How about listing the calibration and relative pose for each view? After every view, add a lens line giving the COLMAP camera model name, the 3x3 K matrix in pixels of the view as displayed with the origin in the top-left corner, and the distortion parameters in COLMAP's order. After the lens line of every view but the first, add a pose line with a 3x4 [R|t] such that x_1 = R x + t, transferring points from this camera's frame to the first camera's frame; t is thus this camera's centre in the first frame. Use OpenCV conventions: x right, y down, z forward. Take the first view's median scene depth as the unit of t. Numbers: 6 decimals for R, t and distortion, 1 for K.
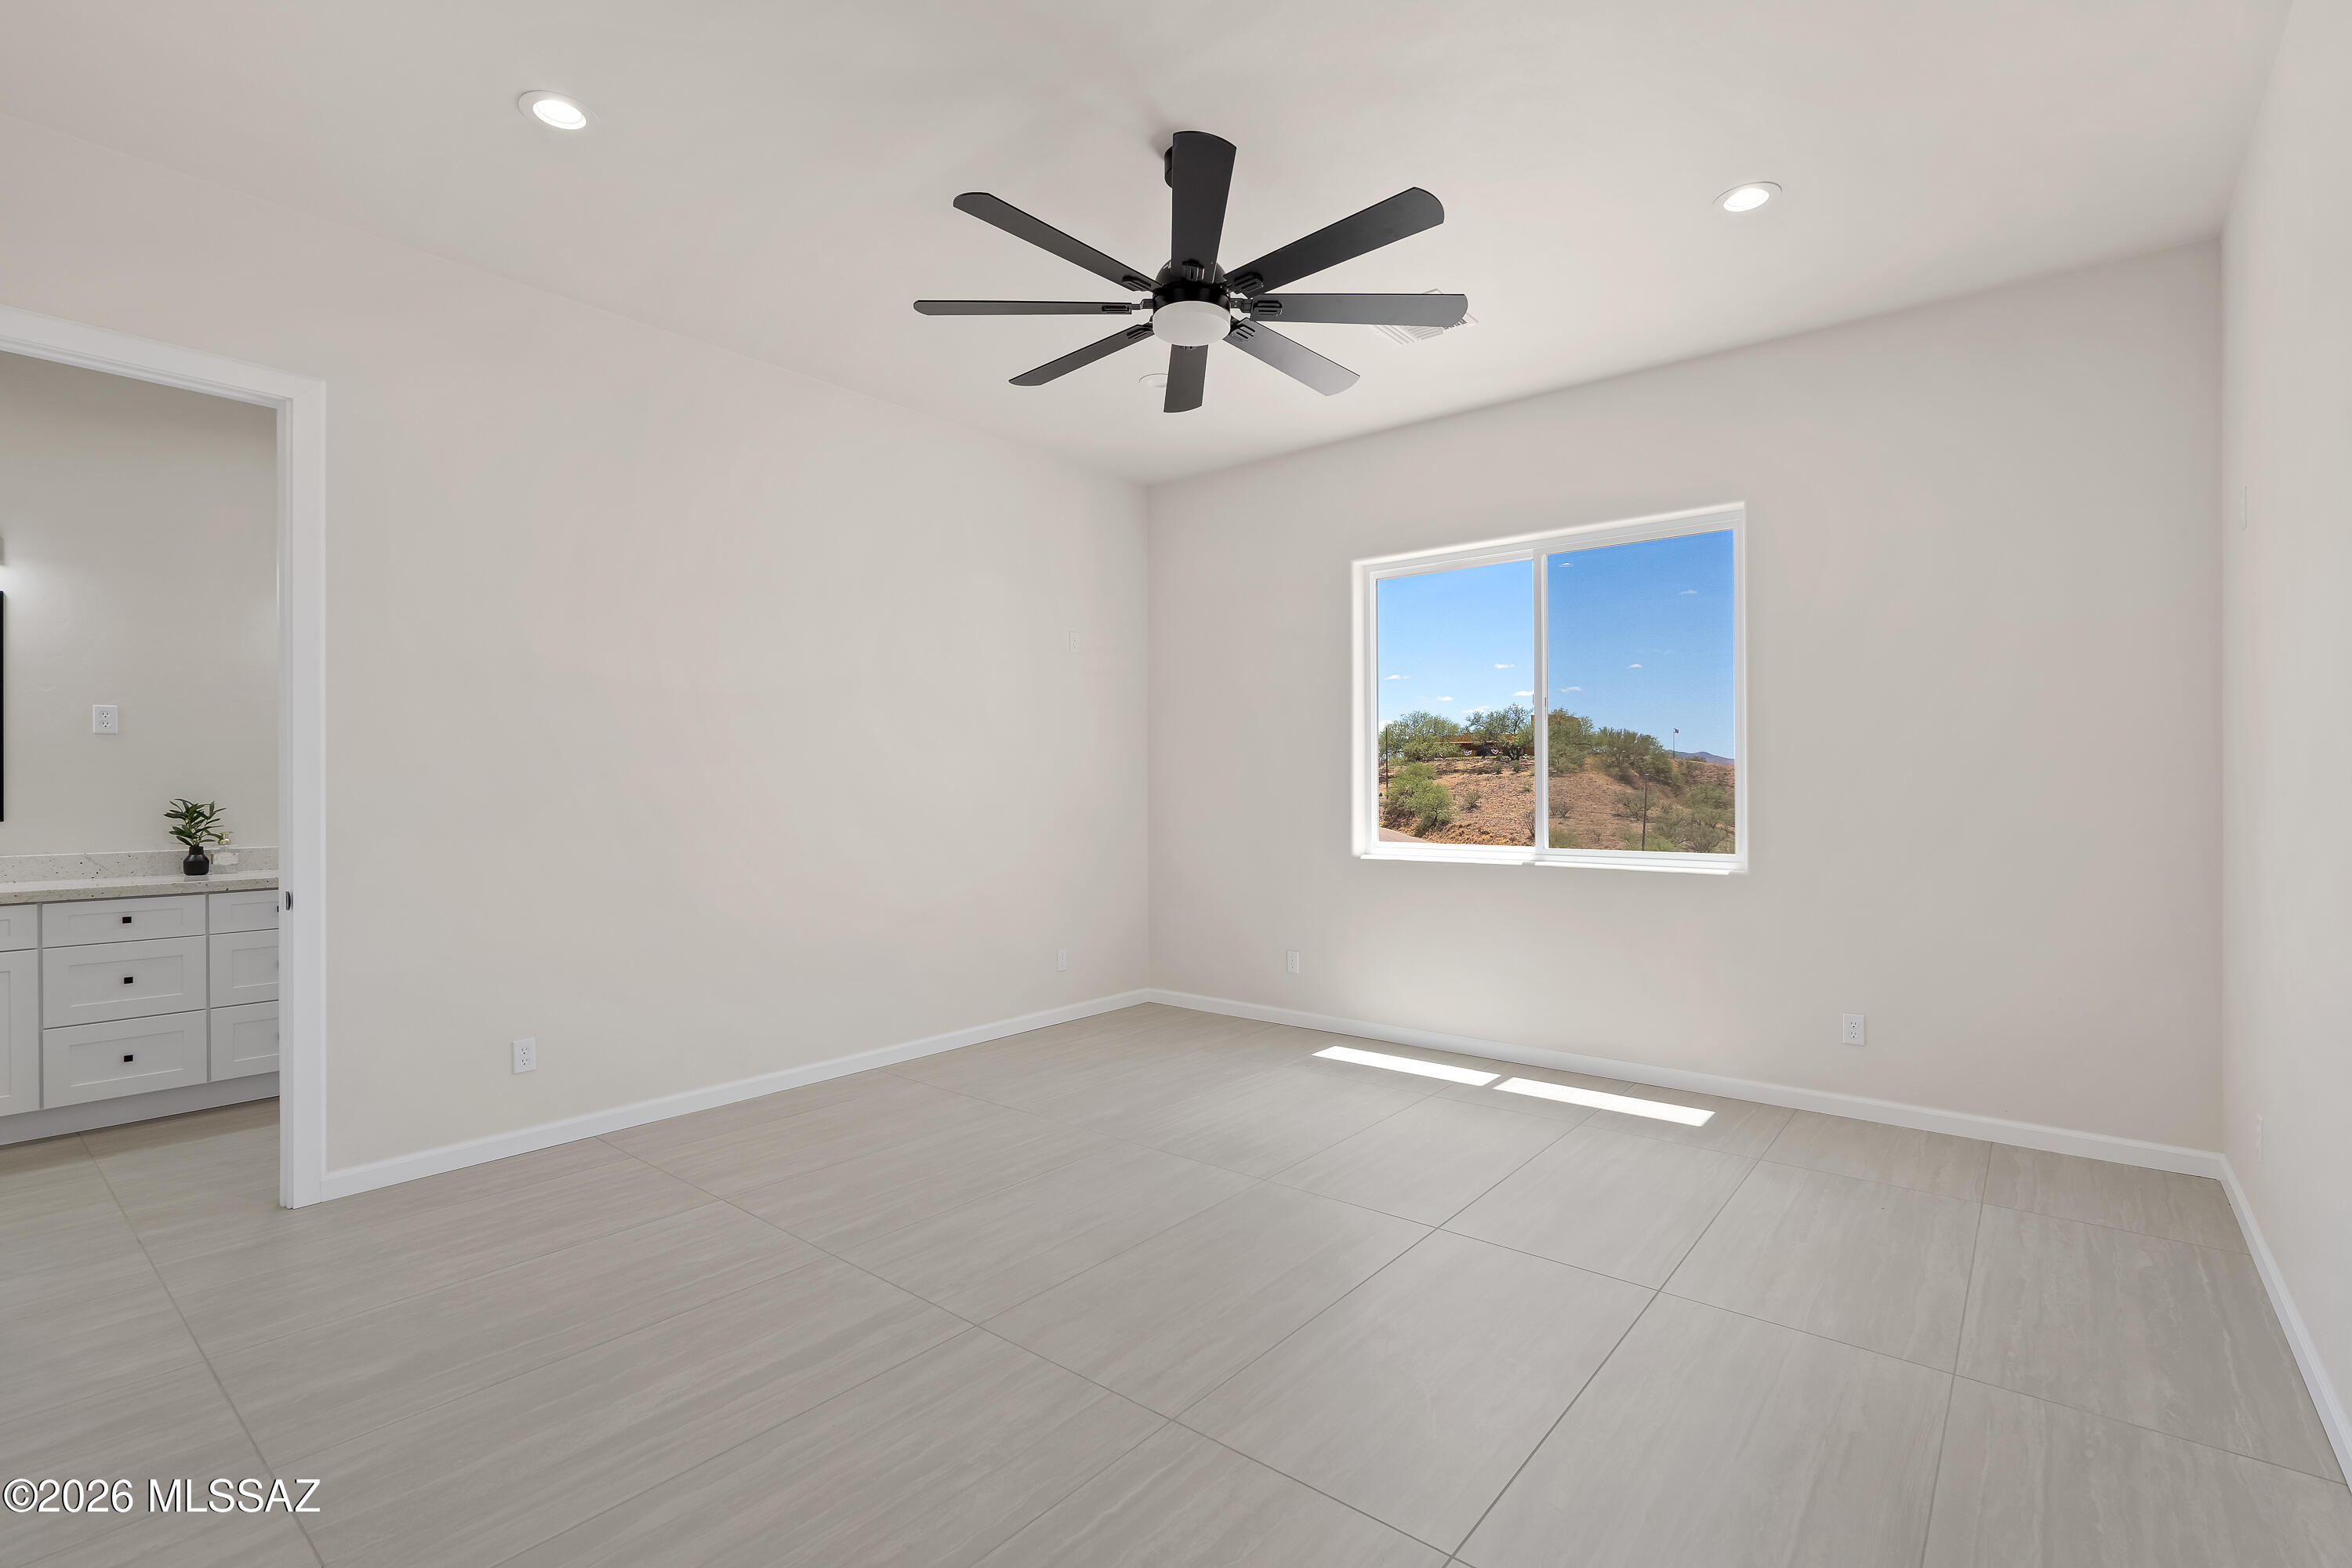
lens RADIAL K [[1076.4, 0, 1168.0], [0, 1076.4, 784.8], [0, 0, 1]] dist [-0.002237, 0.000169]
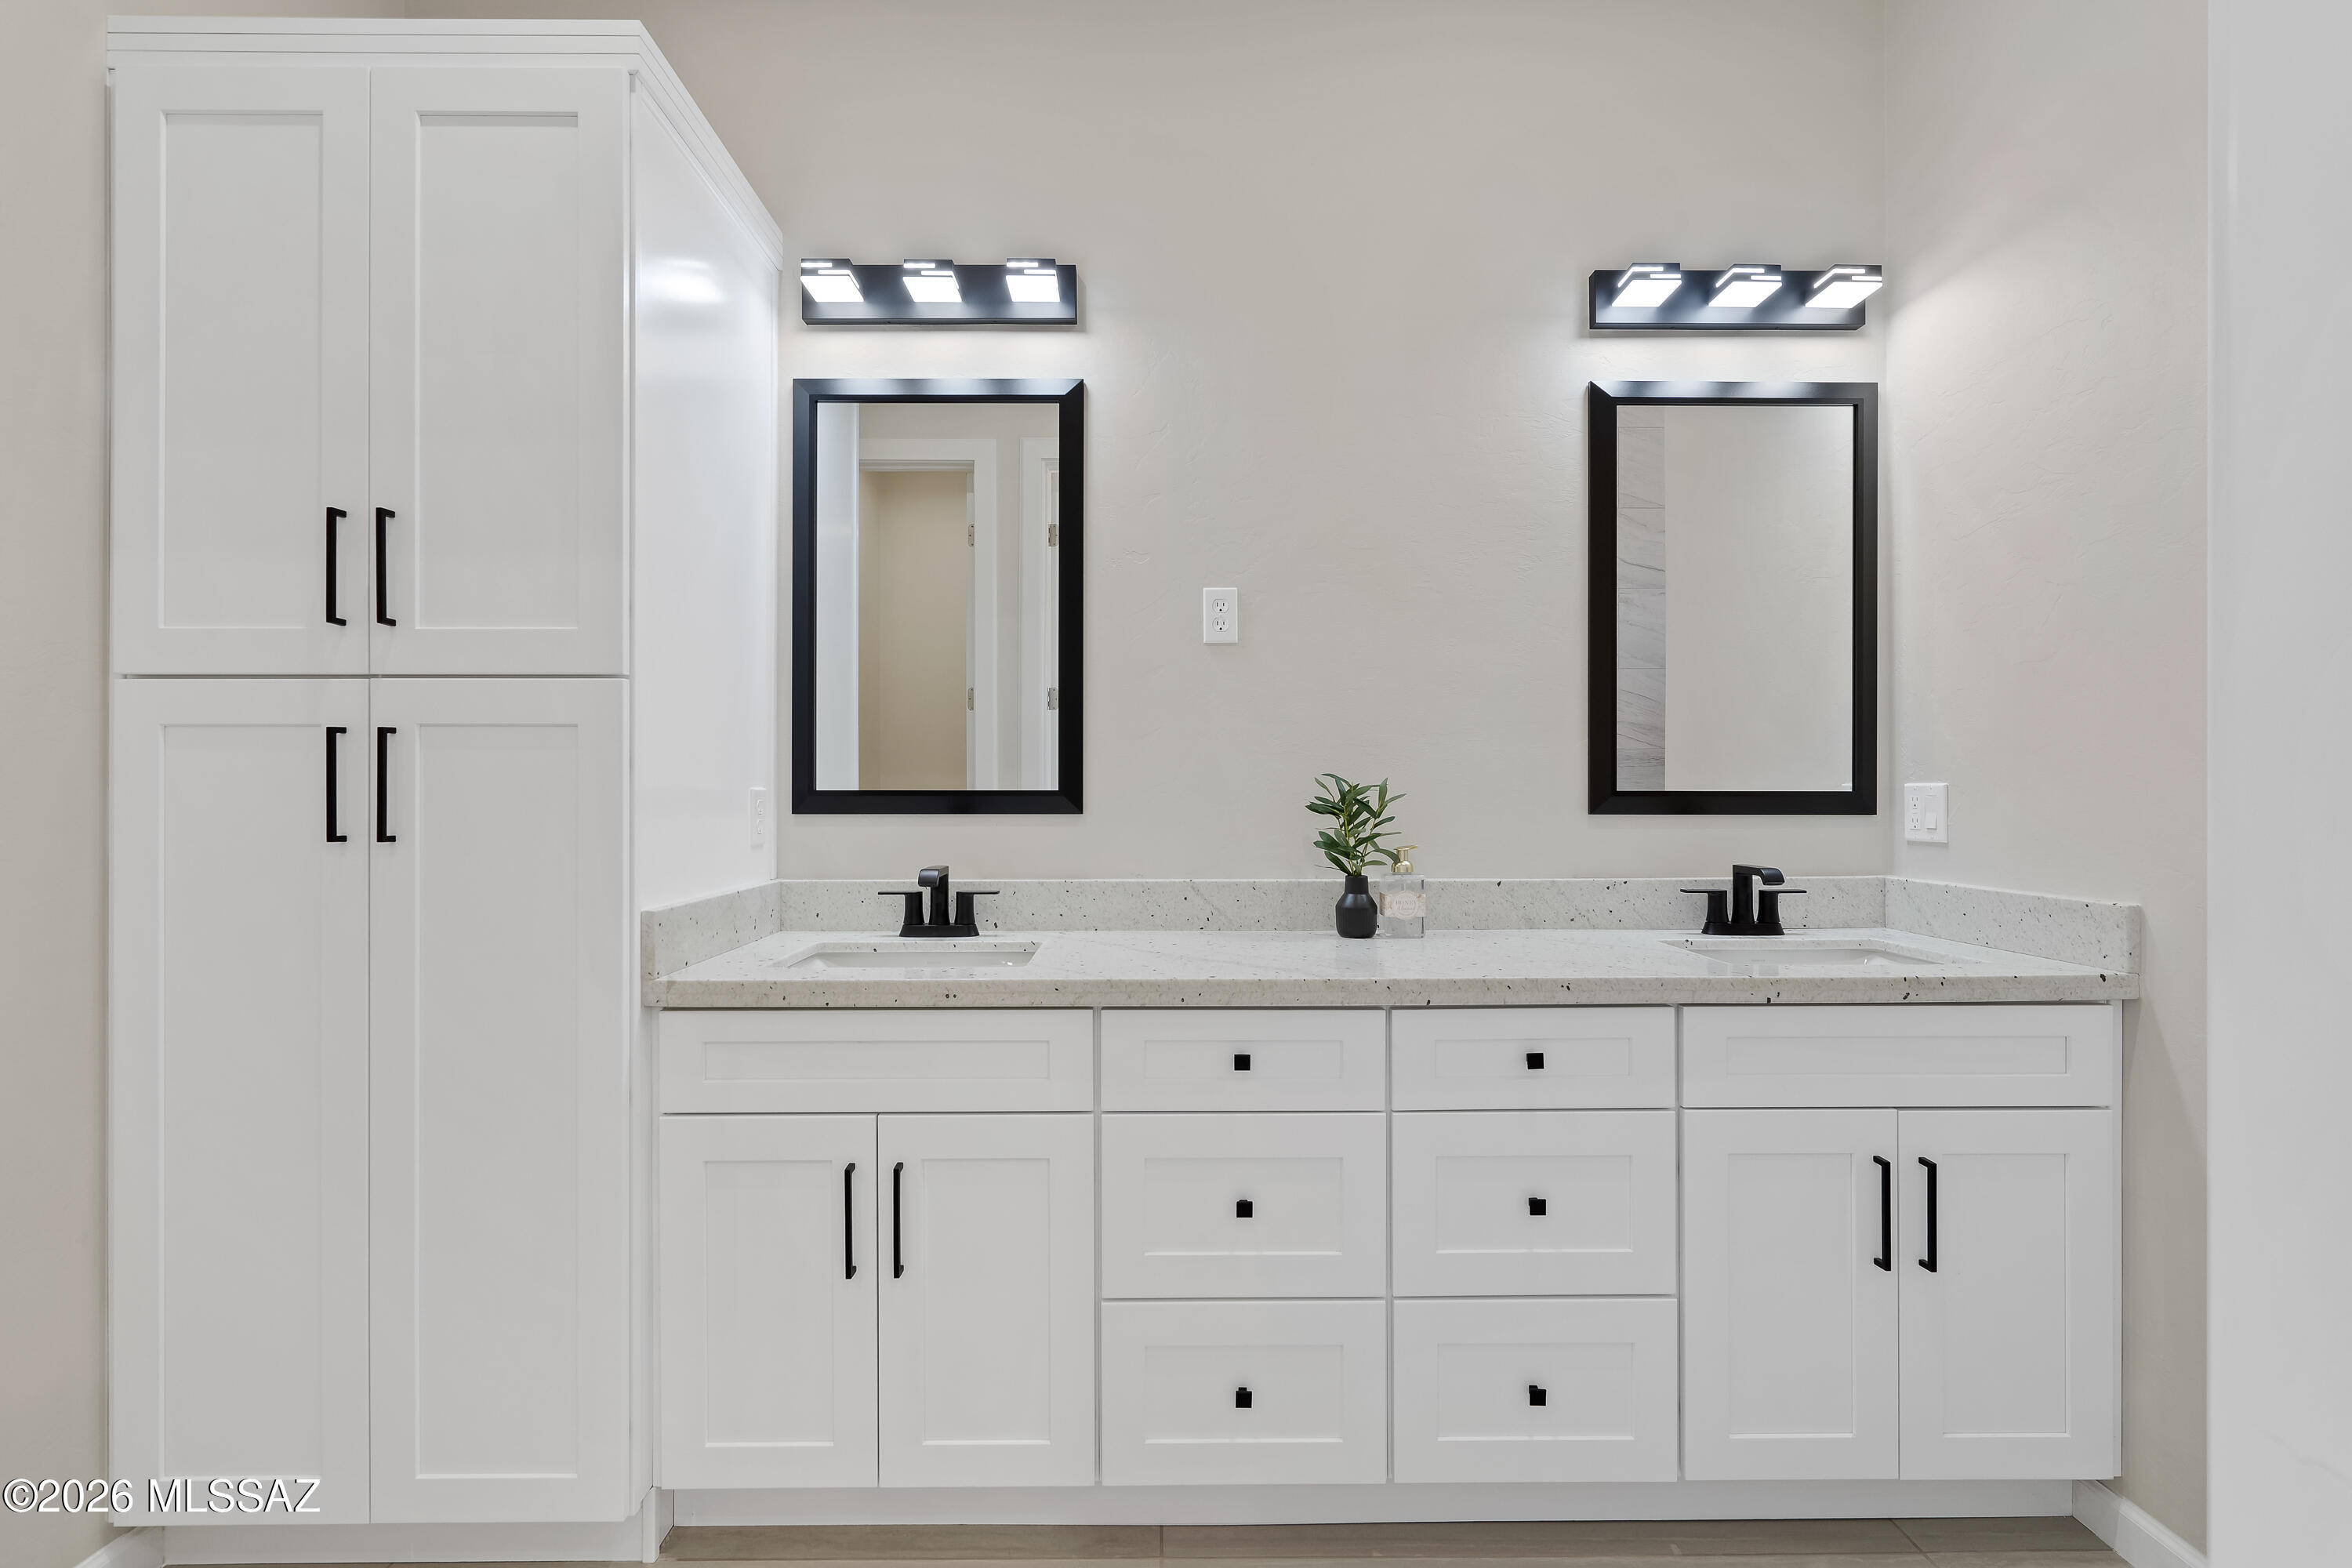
lens RADIAL K [[1076.4, 0, 1172.6], [0, 1076.4, 788.7], [0, 0, 1]] dist [-0.002237, 0.000169]
pose [[0.649289, 0.006932, -0.760510, -0.603541], [-0.001283, 0.999967, 0.008020, 0.015933], [0.760541, -0.004232, 0.649277, 0.638406]]
